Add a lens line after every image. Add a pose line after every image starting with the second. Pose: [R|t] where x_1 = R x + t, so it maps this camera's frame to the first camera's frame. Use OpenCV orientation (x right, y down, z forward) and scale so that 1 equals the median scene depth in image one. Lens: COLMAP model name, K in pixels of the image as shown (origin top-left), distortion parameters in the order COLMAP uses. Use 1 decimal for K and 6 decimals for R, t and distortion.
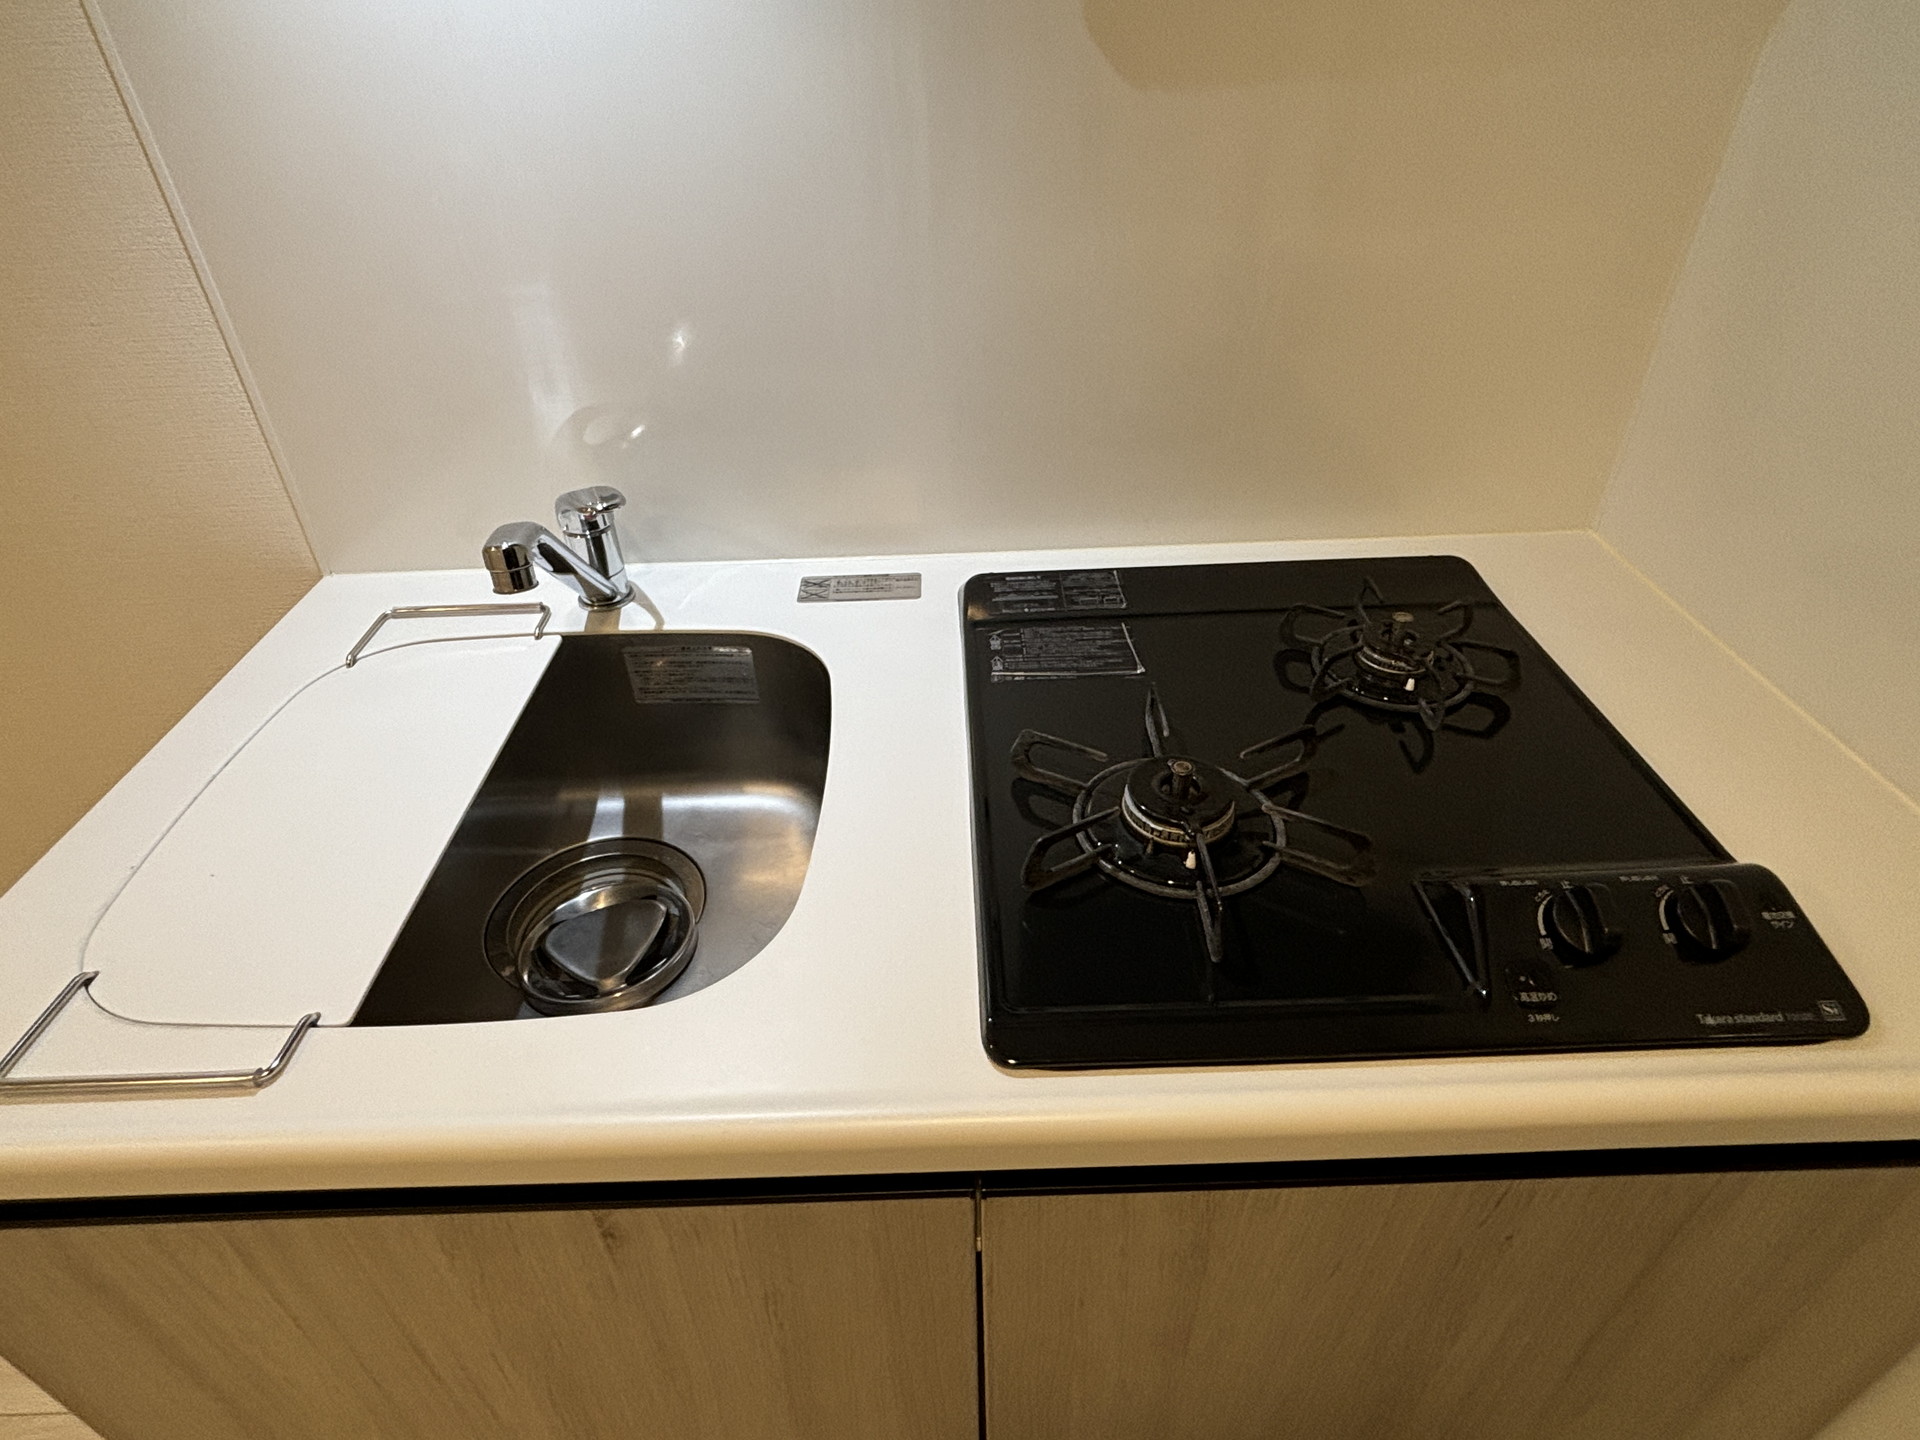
lens RADIAL K [[1035.9, 0, 955.0], [0, 1035.9, 714.1], [0, 0, 1]] dist [0.004294, -0.002299]
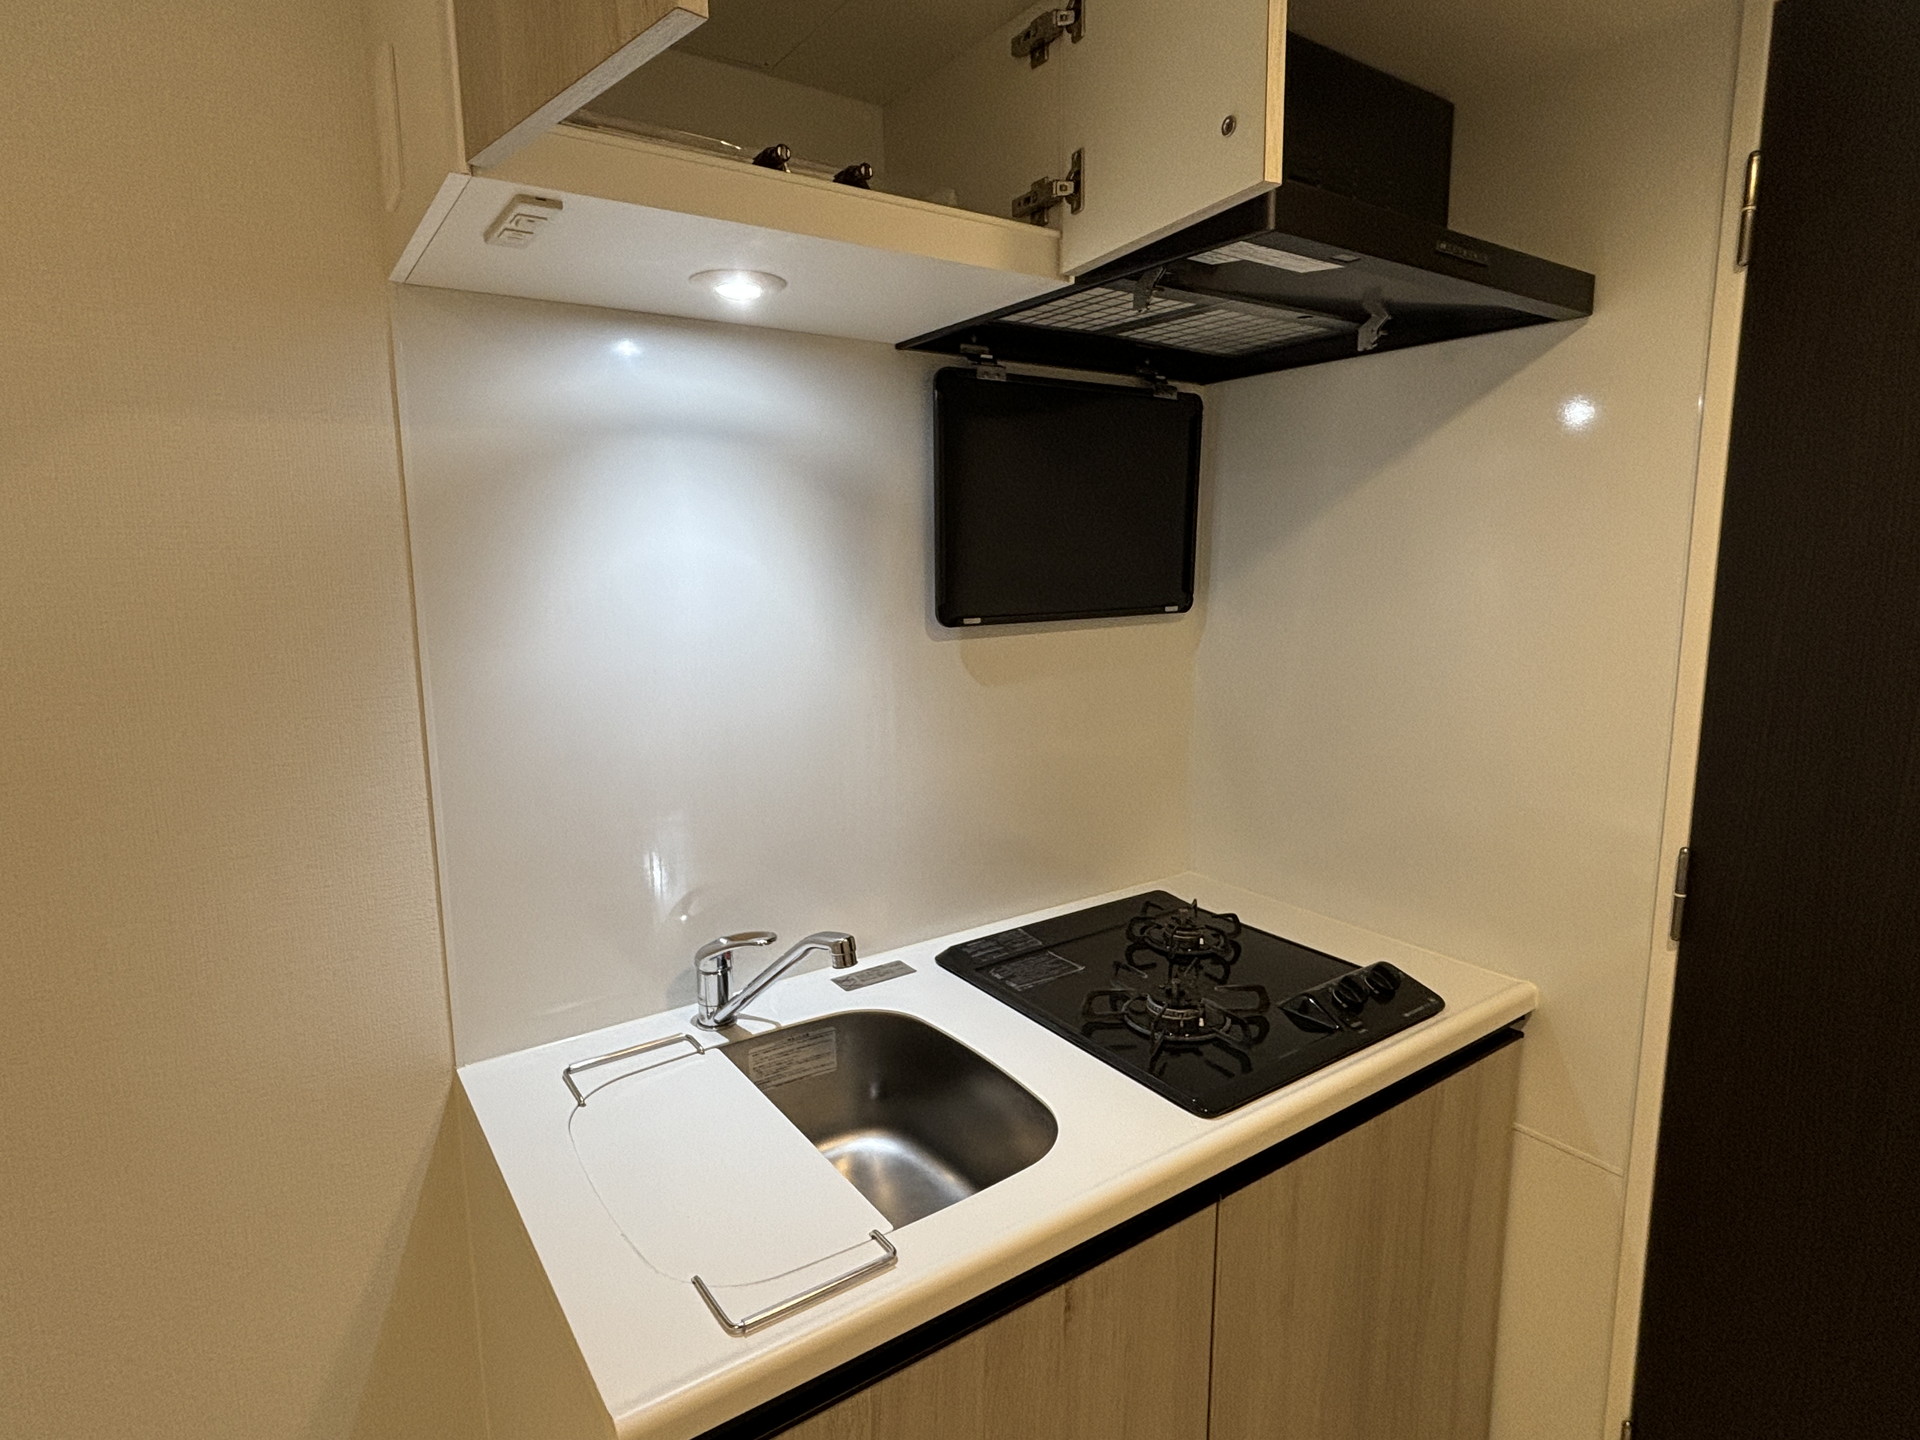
lens RADIAL K [[1035.9, 0, 964.6], [0, 1035.9, 715.5], [0, 0, 1]] dist [0.004294, -0.002299]
pose [[0.828869, -0.072507, 0.554724, -0.846426], [0.312669, 0.882285, -0.351868, 0.123763], [-0.463912, 0.465098, 0.753970, -0.401712]]
